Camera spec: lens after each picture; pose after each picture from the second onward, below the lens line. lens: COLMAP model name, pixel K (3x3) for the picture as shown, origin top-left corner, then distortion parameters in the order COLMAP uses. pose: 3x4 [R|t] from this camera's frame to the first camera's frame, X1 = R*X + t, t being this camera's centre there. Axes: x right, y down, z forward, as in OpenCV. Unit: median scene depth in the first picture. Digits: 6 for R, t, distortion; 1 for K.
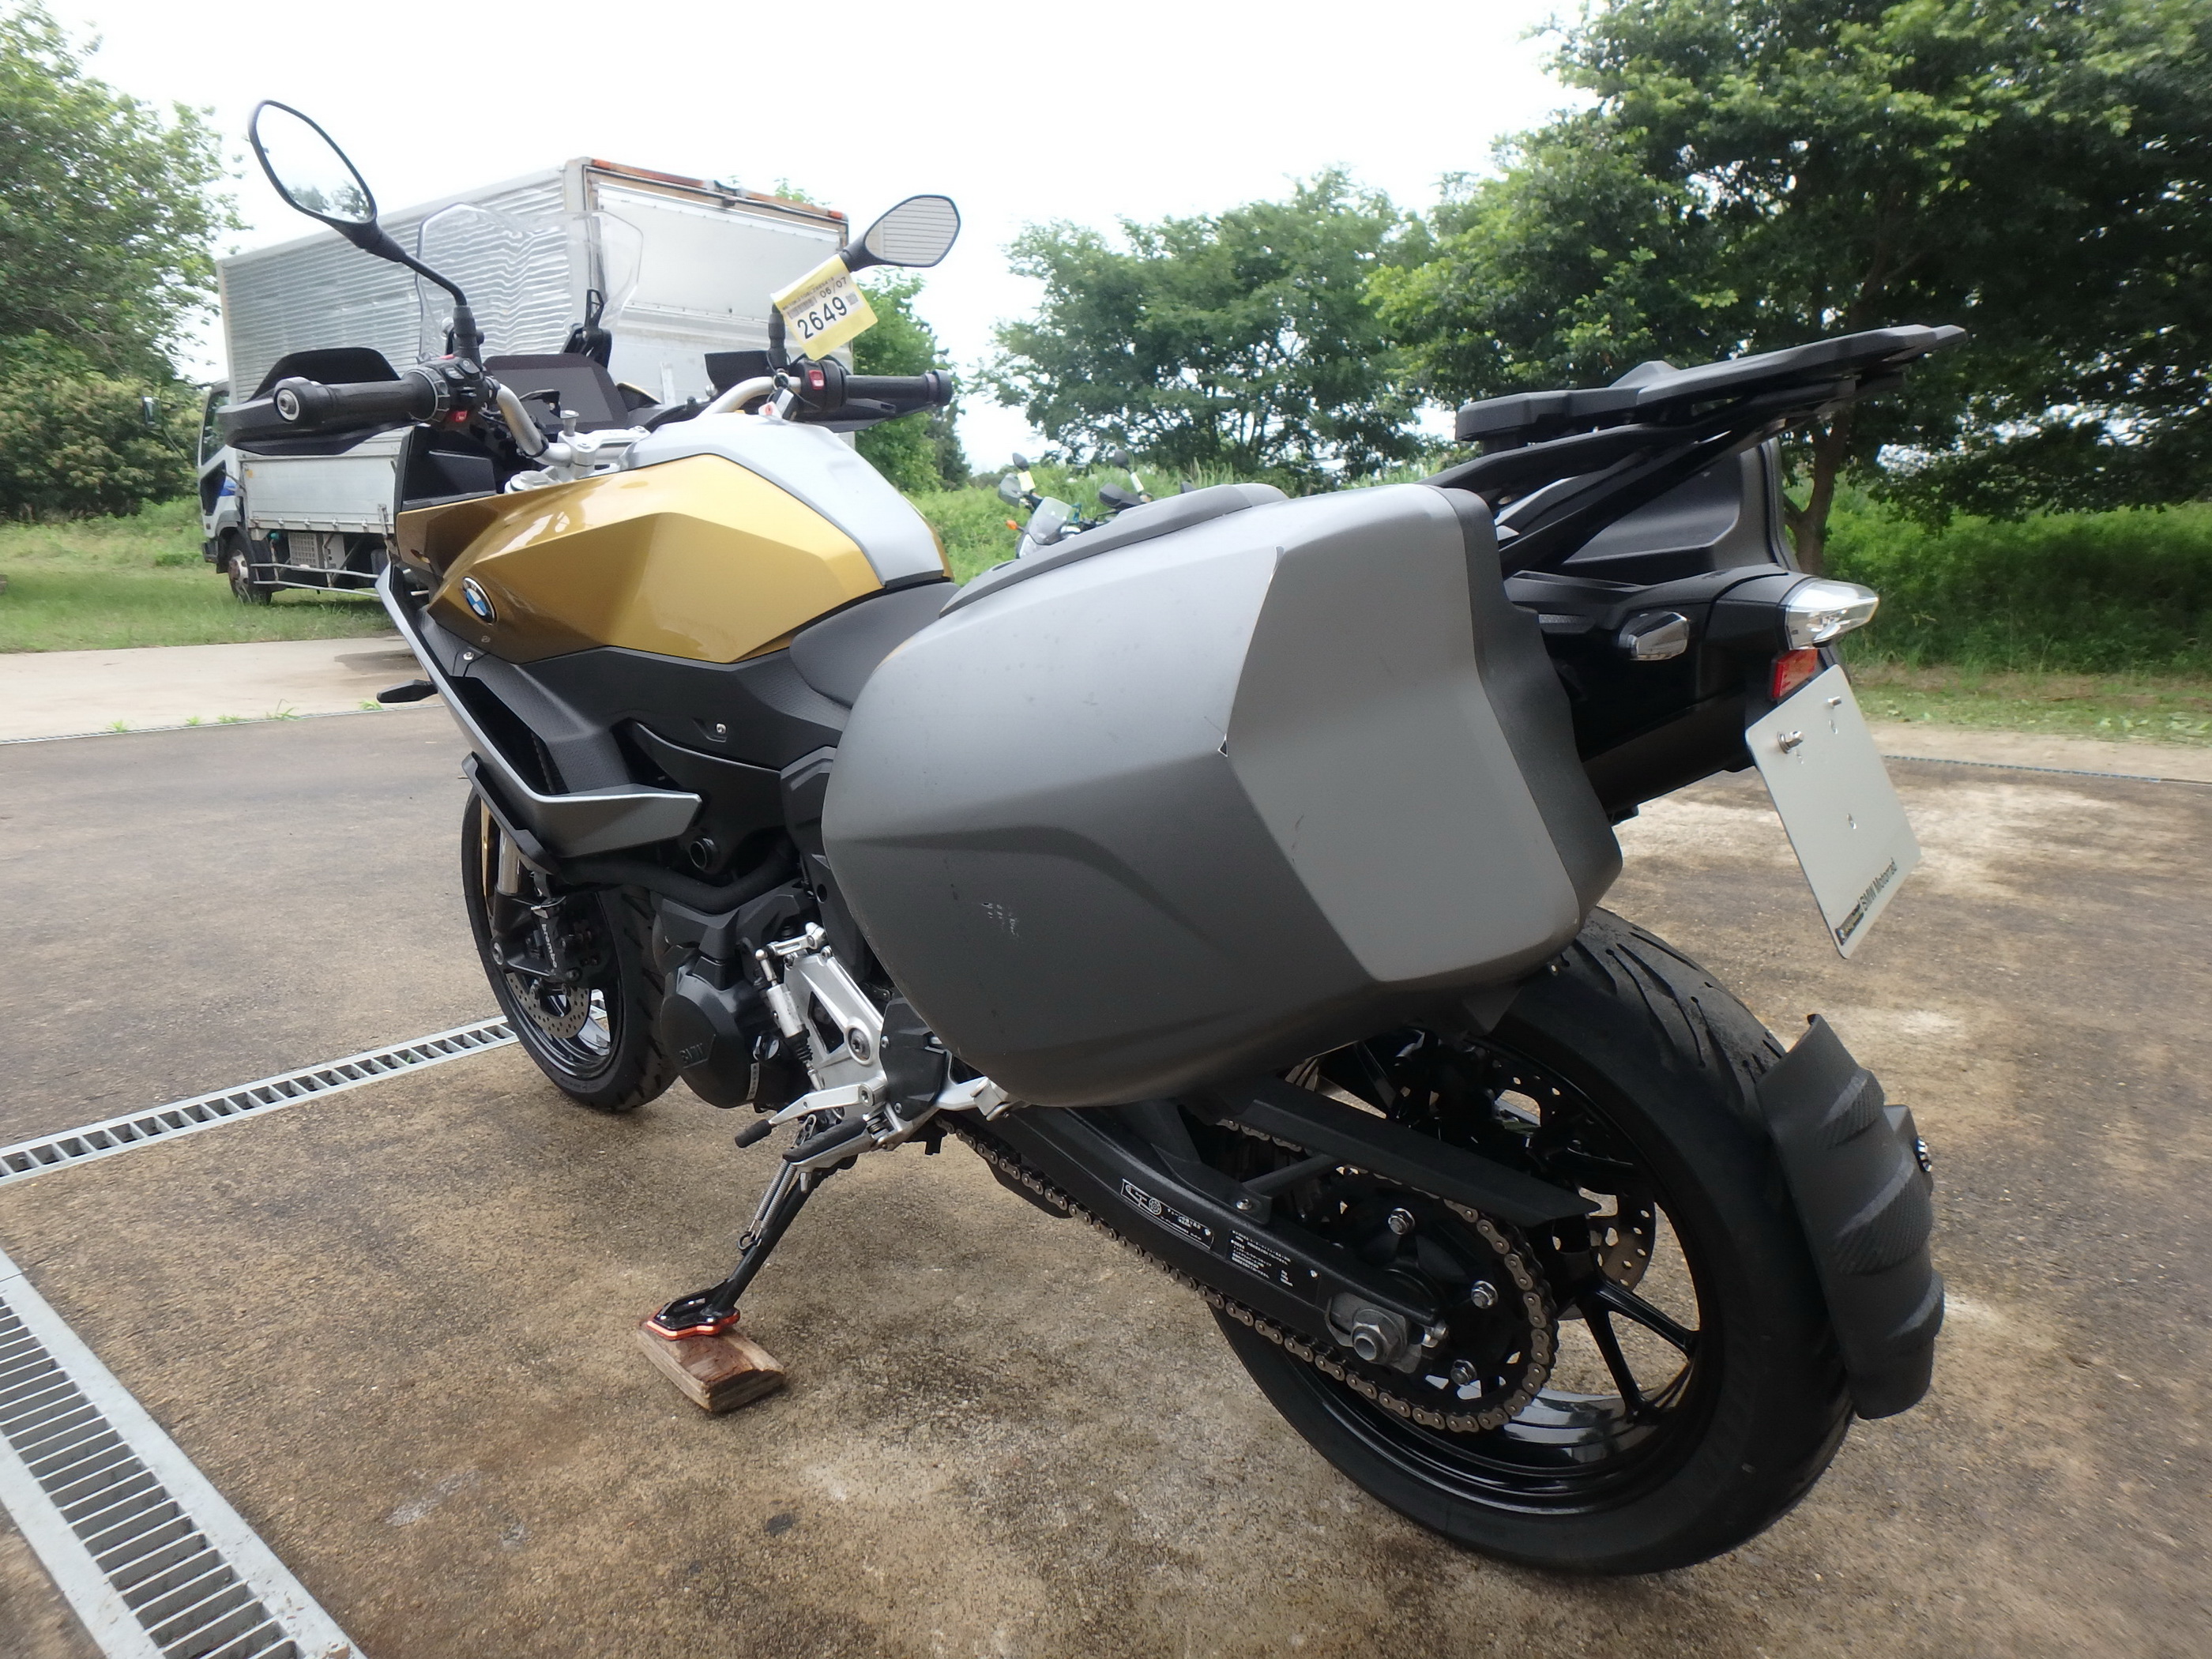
lens RADIAL K [[1411.4, 0, 1142.4], [0, 1411.4, 813.5], [0, 0, 1]] dist [-0.028731, 0.015627]
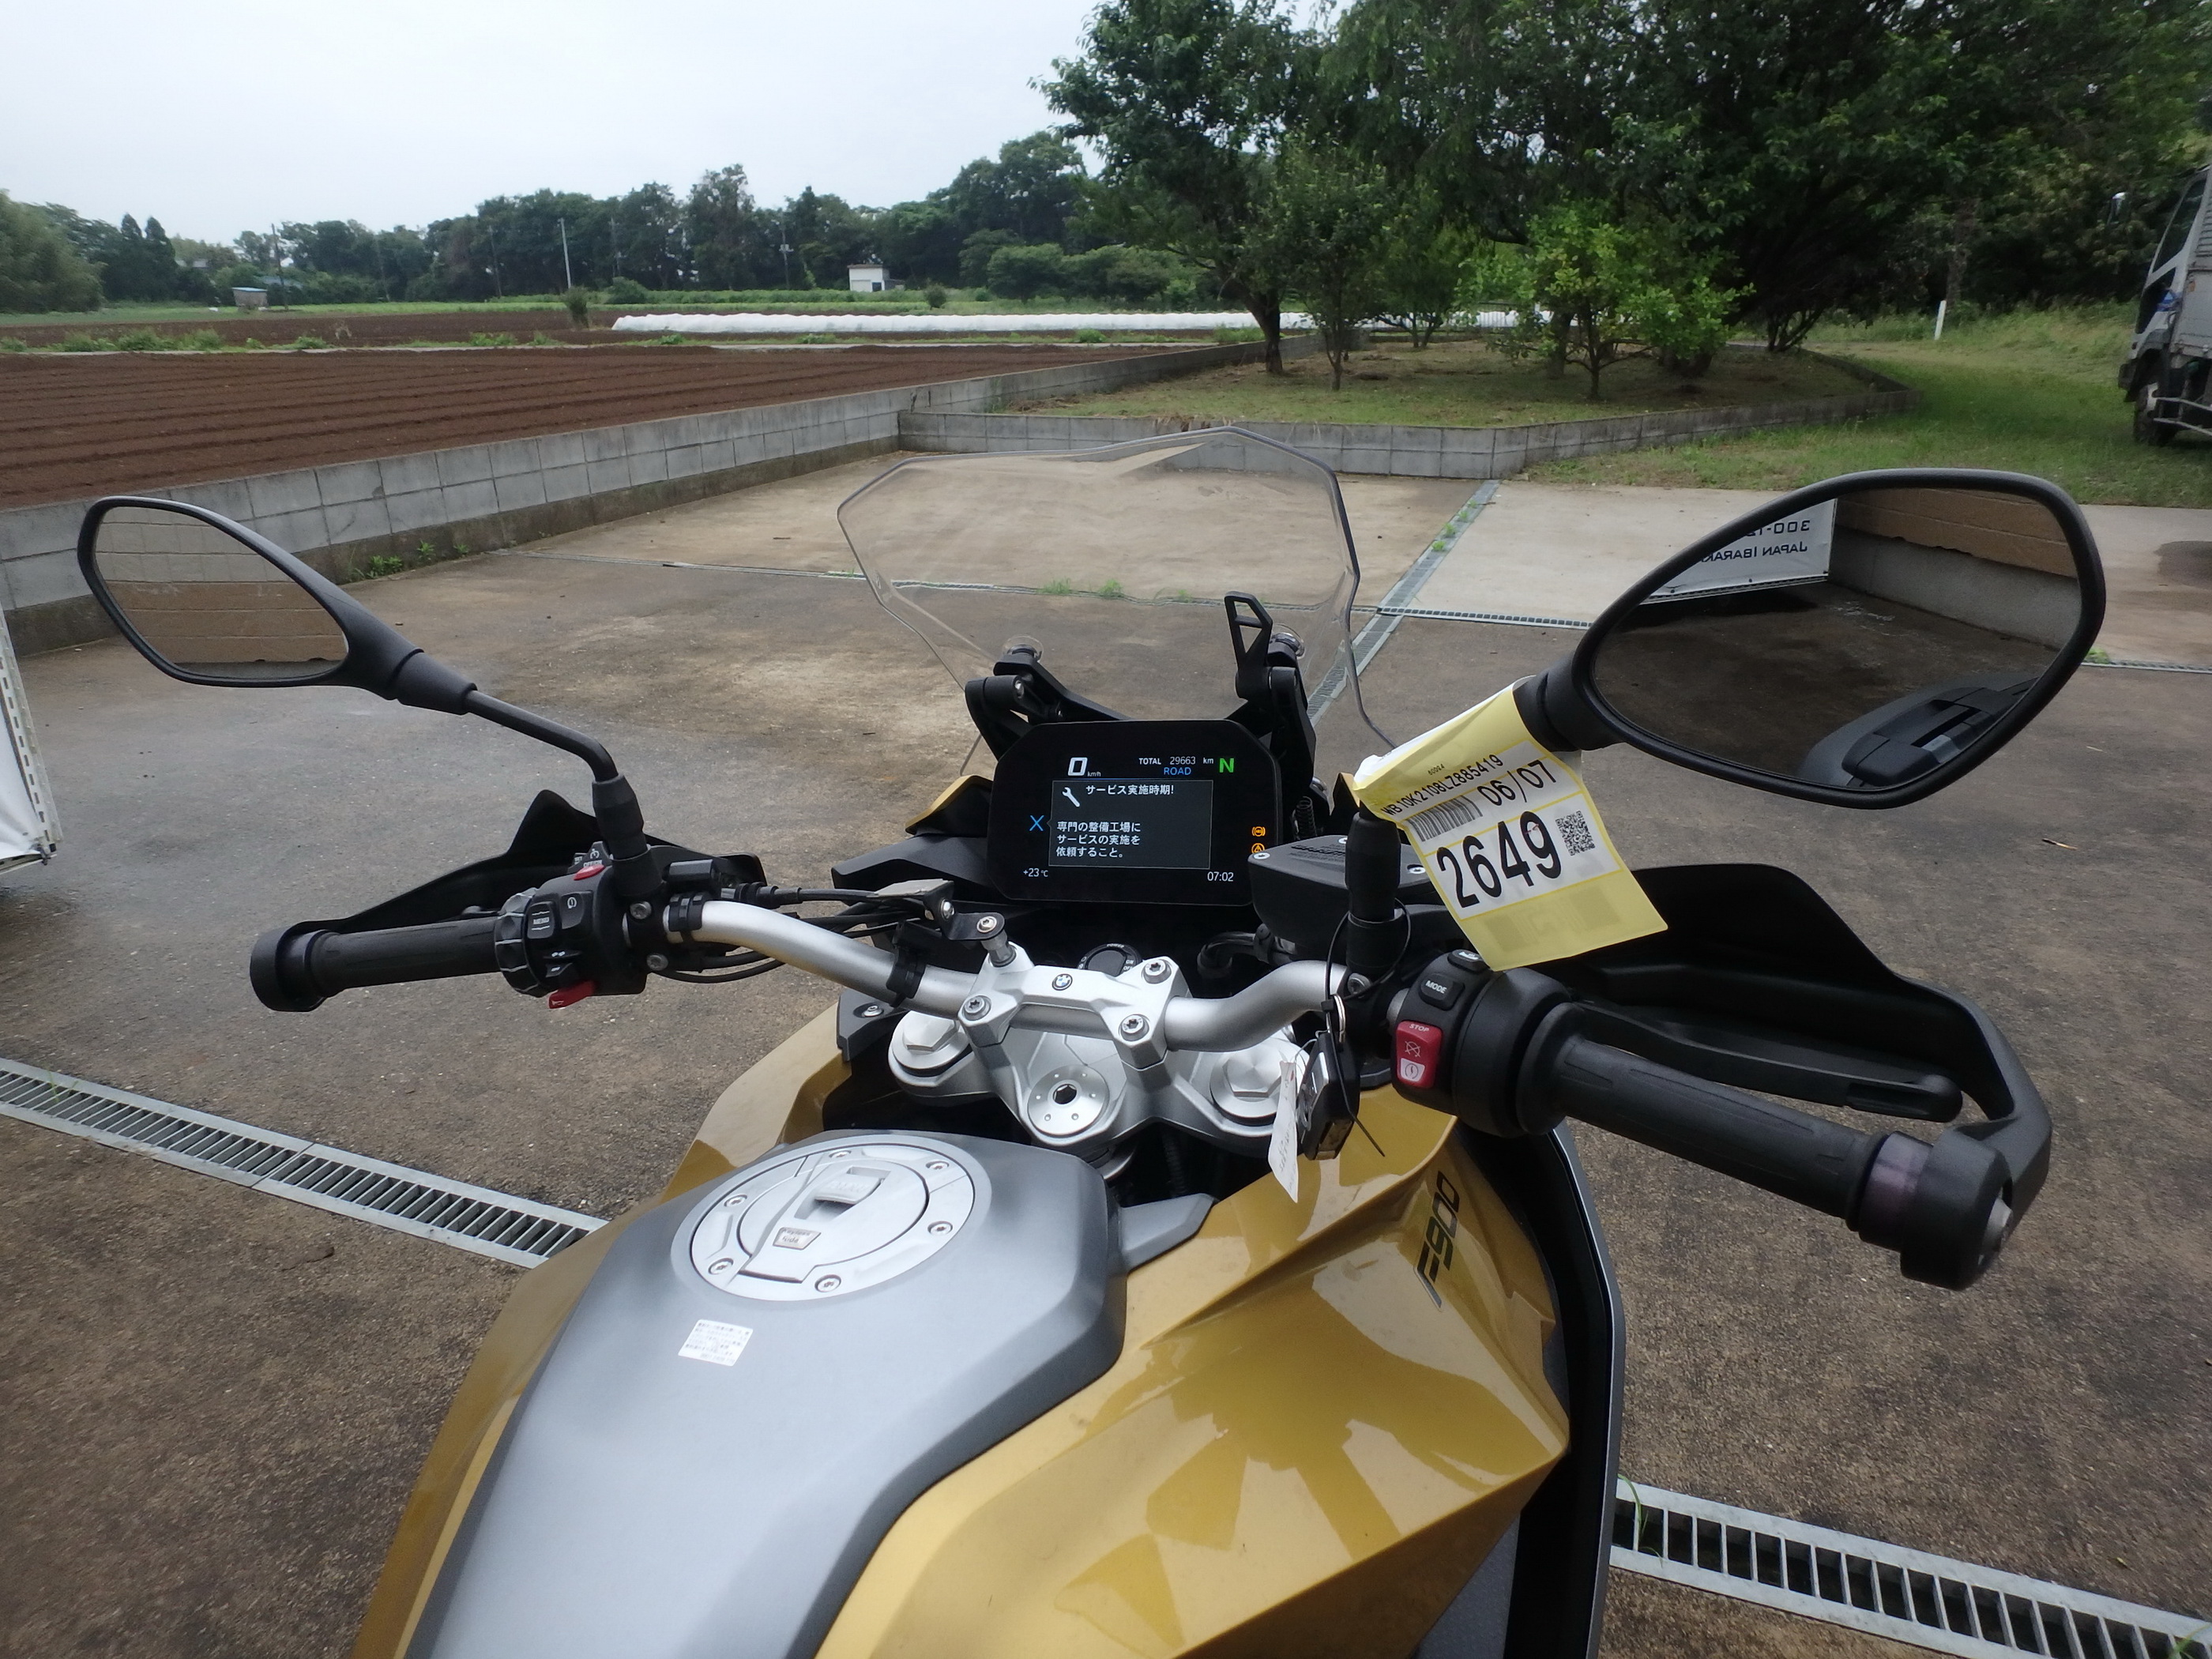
lens RADIAL K [[1391.7, 0, 1116.9], [0, 1391.7, 839.3], [0, 0, 1]] dist [-0.044478, 0.022424]
pose [[0.304245, 0.336185, -0.891300, -0.001155], [-0.162561, 0.940254, 0.299160, -0.073197], [0.938621, 0.053873, 0.340718, 0.142999]]
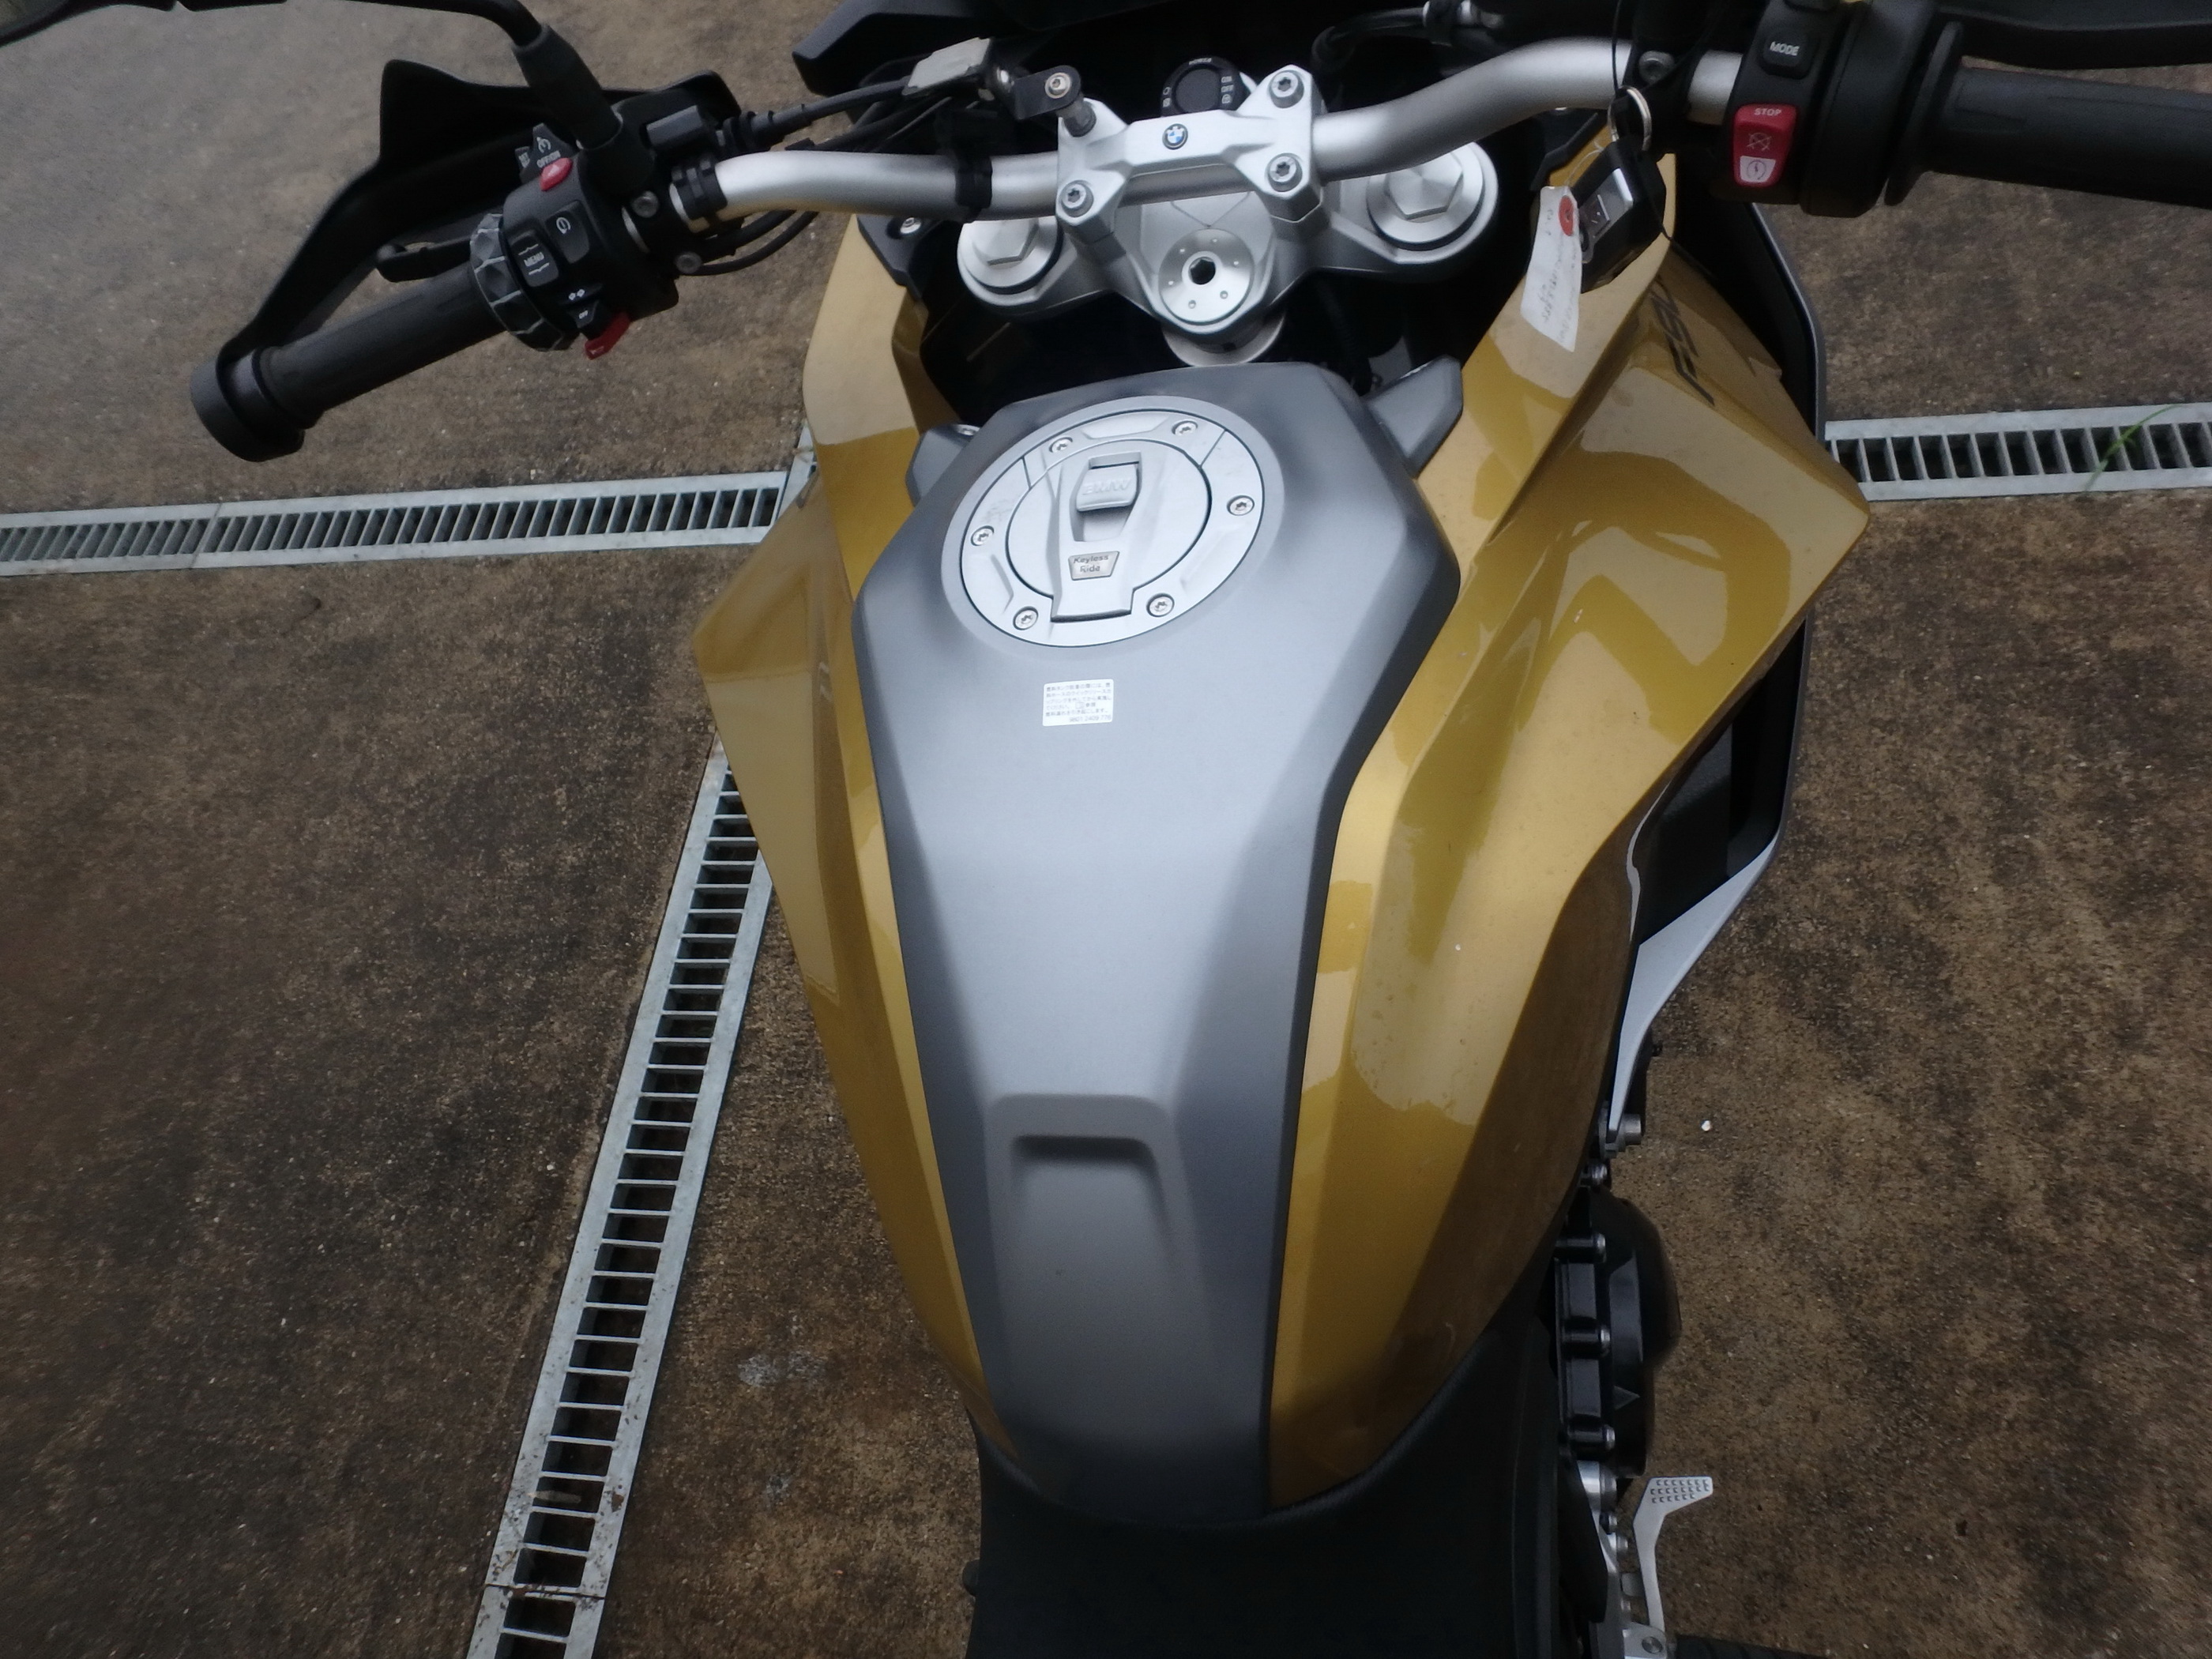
lens RADIAL K [[1353.0, 0, 1106.1], [0, 1353.0, 801.1], [0, 0, 1]] dist [-0.020987, 0.004323]
pose [[0.527545, 0.679786, -0.509497, -0.017161], [0.020572, 0.589344, 0.807620, -0.073763], [0.849278, -0.436537, 0.296921, 0.133553]]
